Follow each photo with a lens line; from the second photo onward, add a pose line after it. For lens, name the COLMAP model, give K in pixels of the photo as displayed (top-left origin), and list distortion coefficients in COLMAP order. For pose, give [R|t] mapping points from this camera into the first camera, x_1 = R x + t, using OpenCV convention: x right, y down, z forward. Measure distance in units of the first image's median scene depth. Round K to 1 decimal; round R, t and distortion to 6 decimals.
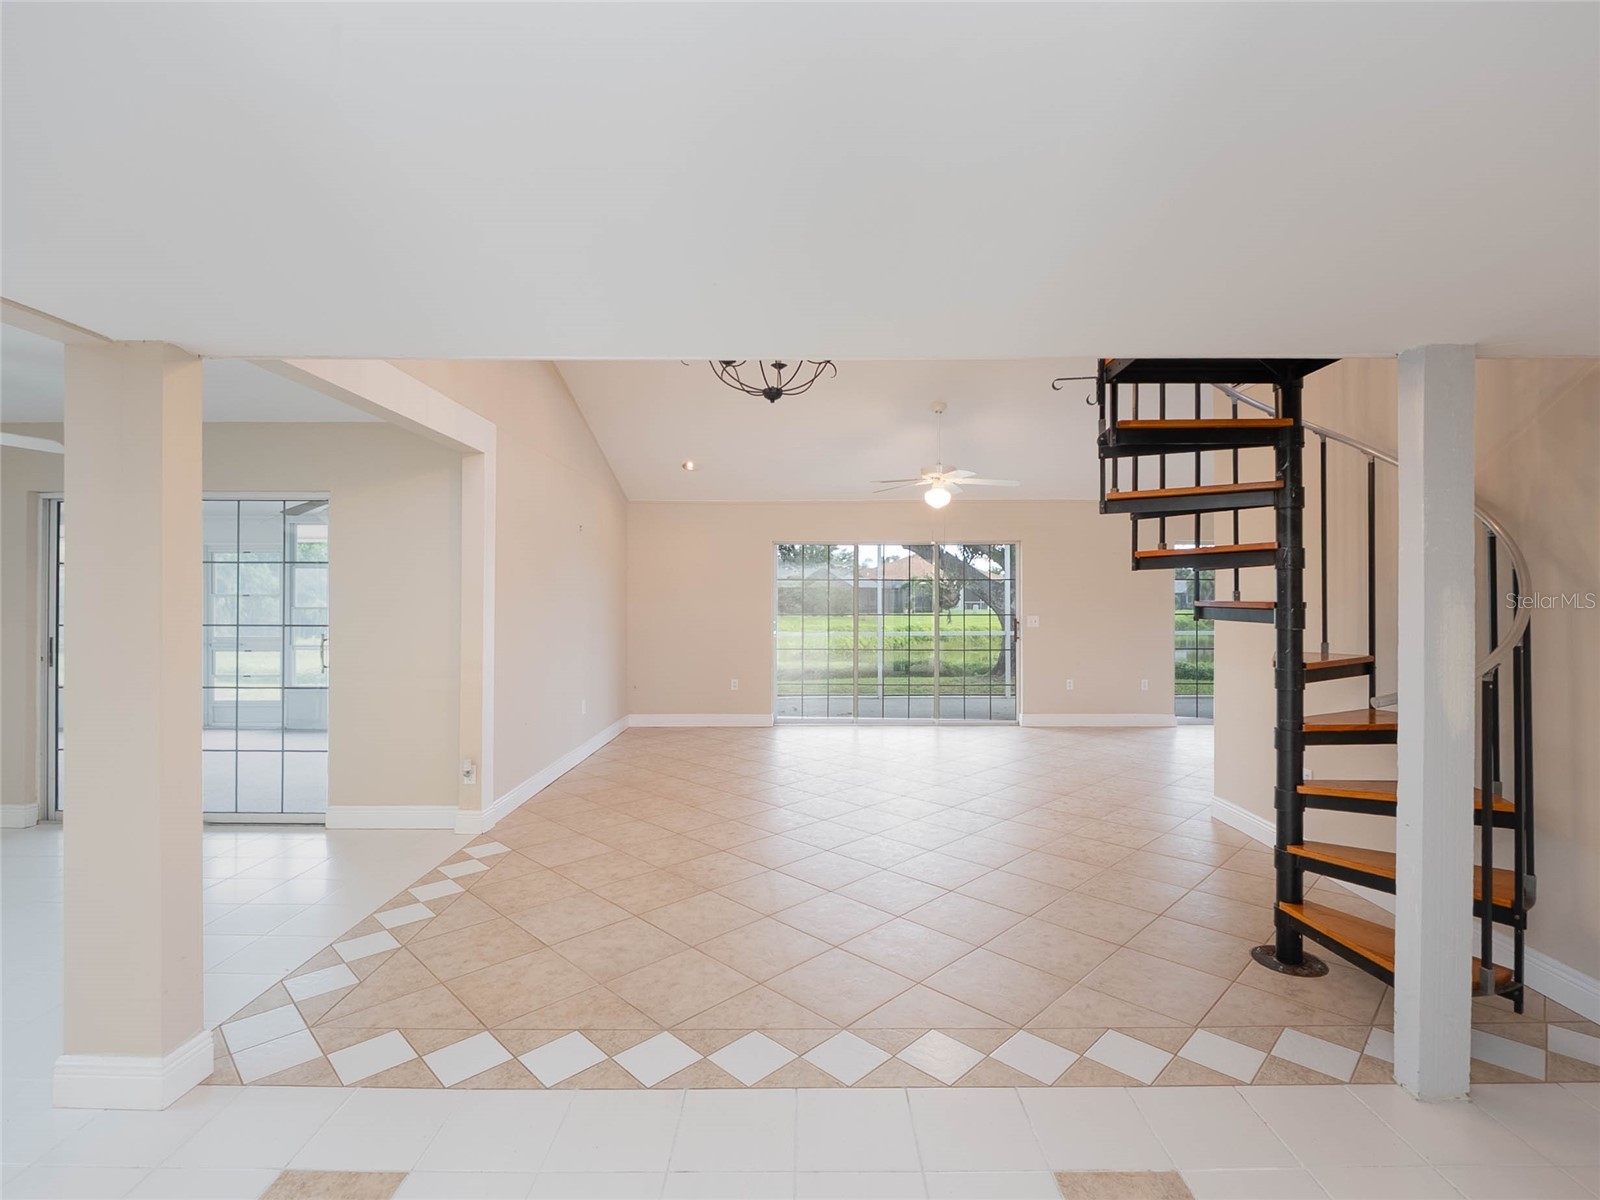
lens RADIAL K [[759.9, 0, 800.3], [0, 759.9, 599.1], [0, 0, 1]] dist [-0.007983, -0.001169]
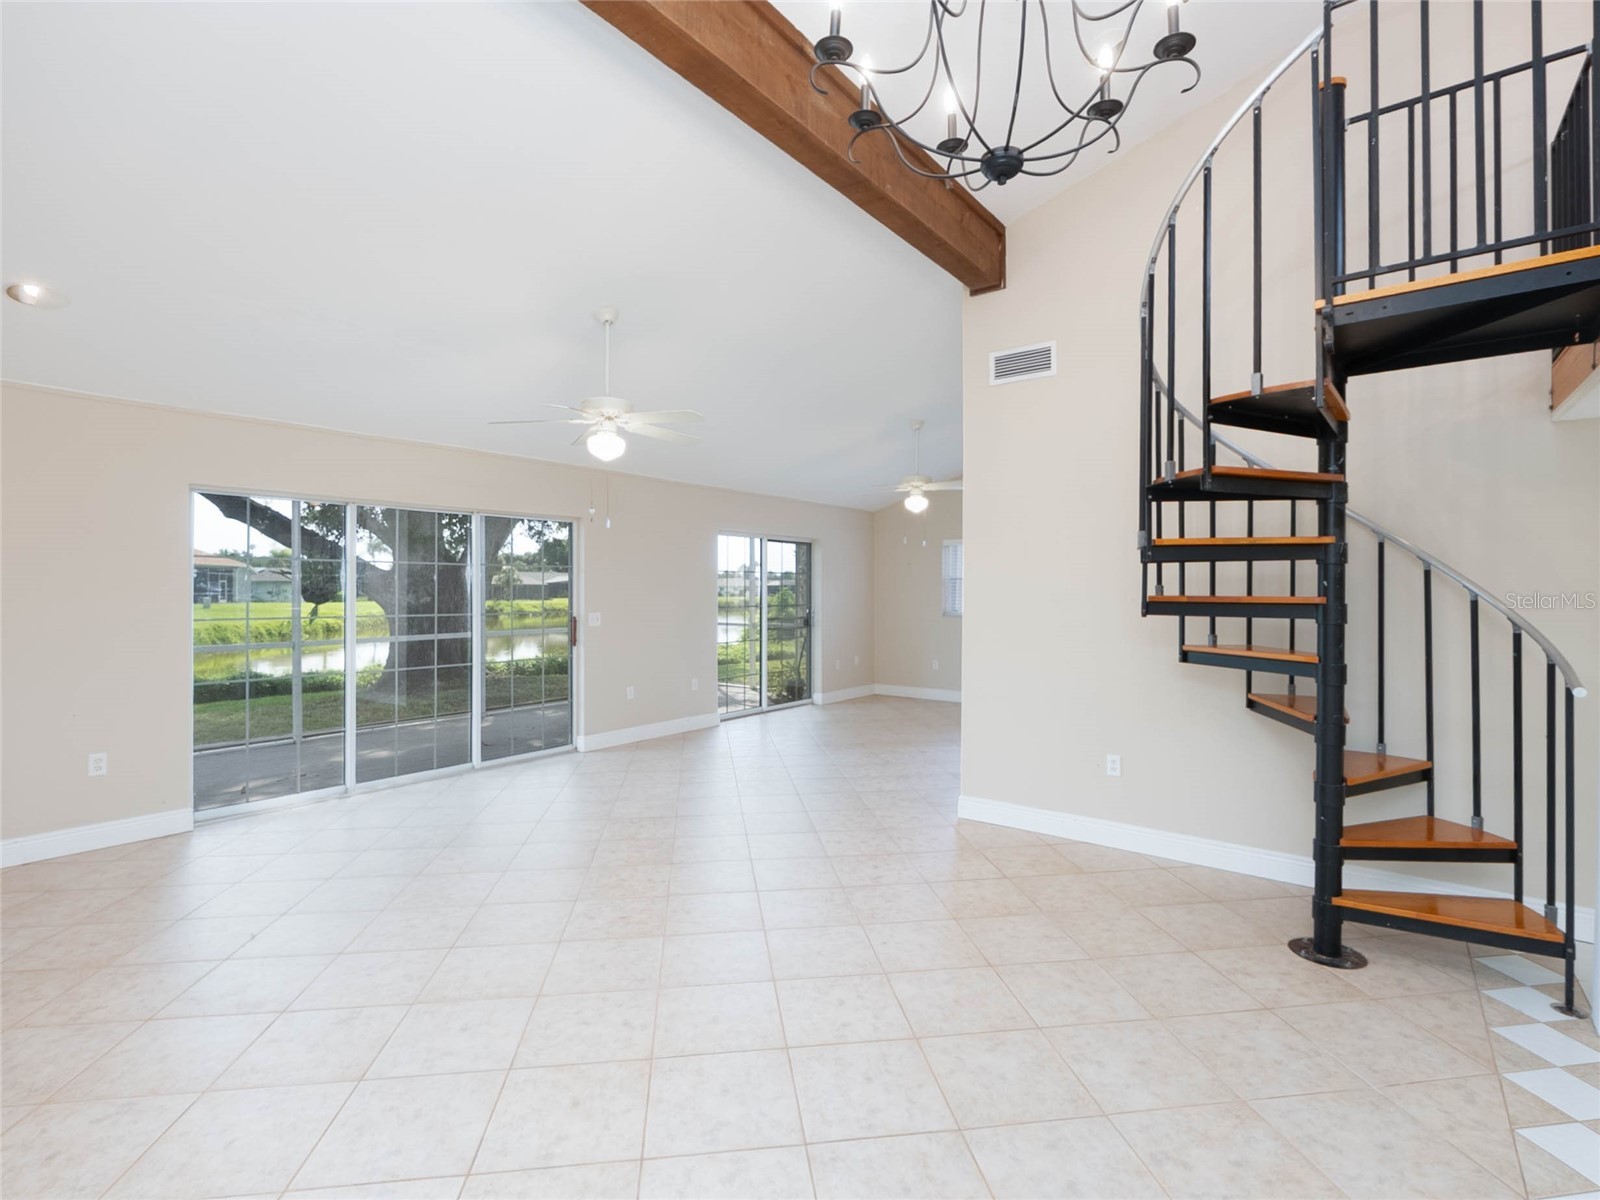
lens RADIAL K [[759.9, 0, 807.1], [0, 759.9, 597.6], [0, 0, 1]] dist [-0.007983, -0.001169]
pose [[0.602131, -0.006749, 0.798369, -0.370592], [-0.000987, 0.999957, 0.009197, -0.002513], [-0.798397, -0.006326, 0.602098, 0.616102]]
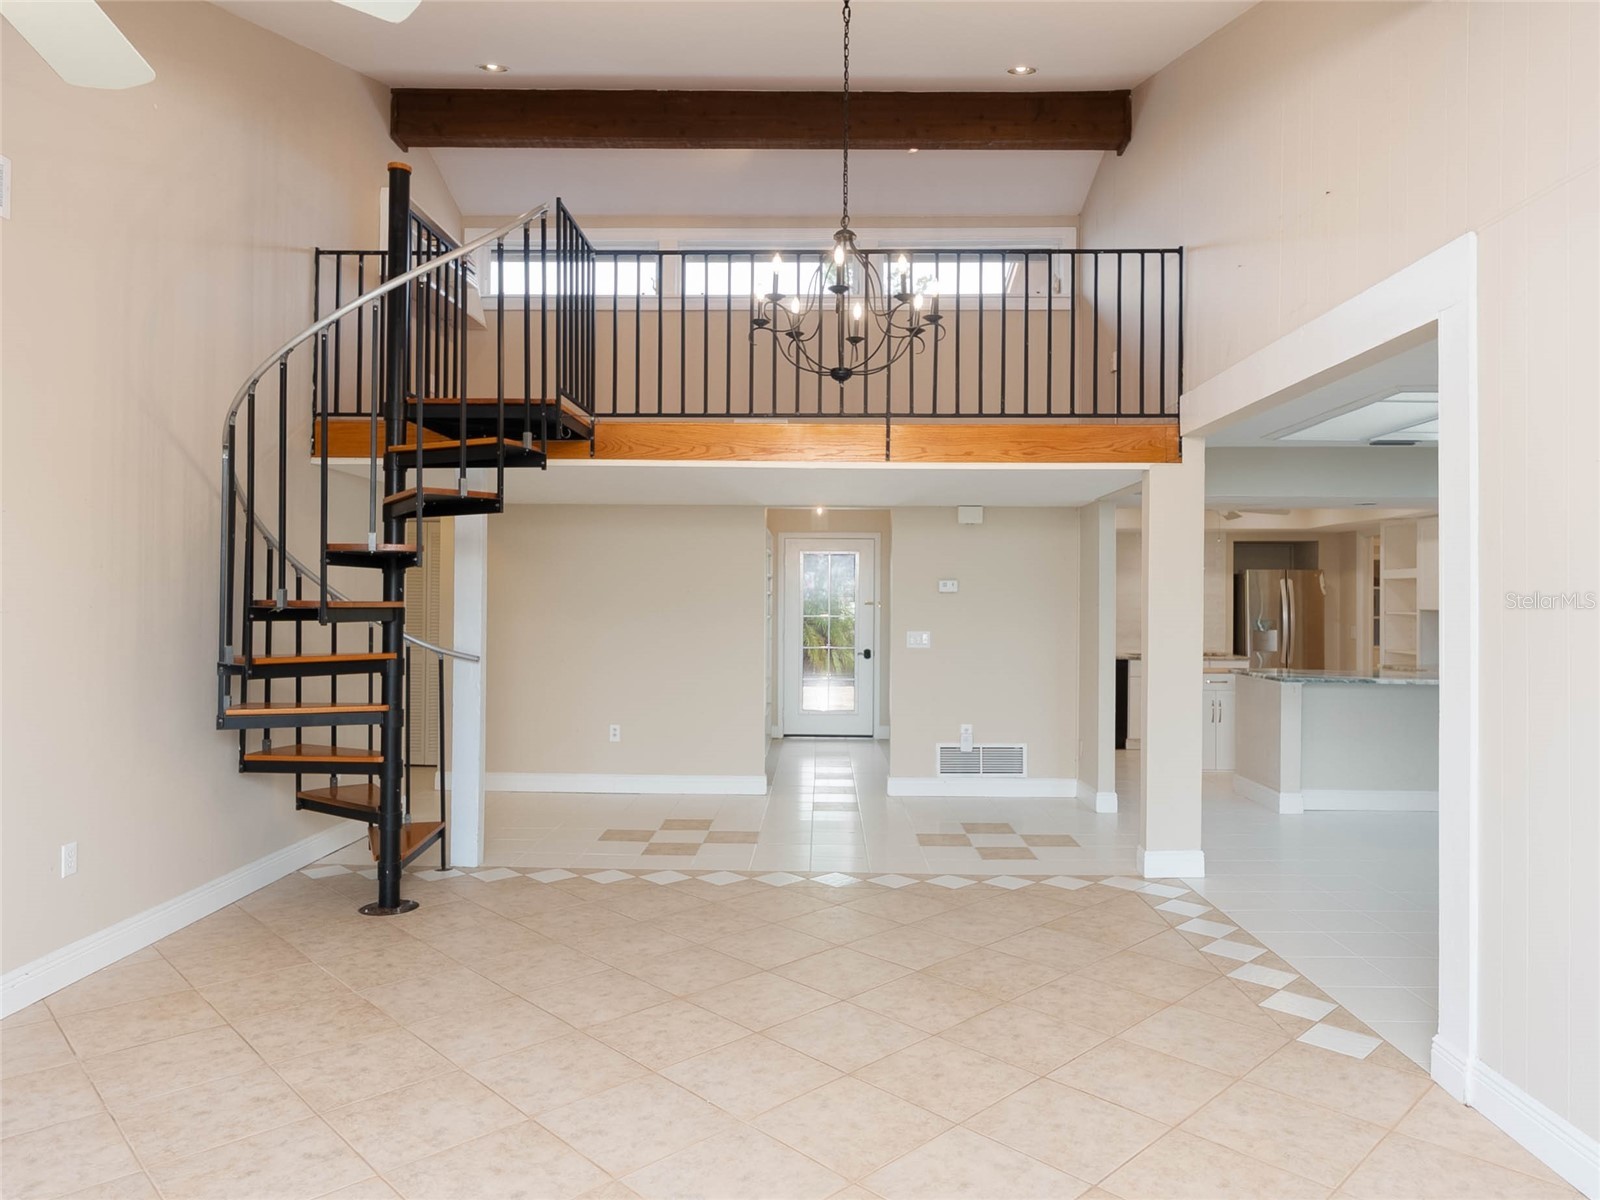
lens RADIAL K [[1043.6, 0, 806.5], [0, 1043.6, 593.2], [0, 0, 1]] dist [-0.001363, -0.000977]
pose [[-0.999874, -0.011092, 0.011336, -0.008118], [-0.011147, 0.999926, -0.004807, -0.004897], [-0.011282, -0.004933, -0.999924, 1.694588]]
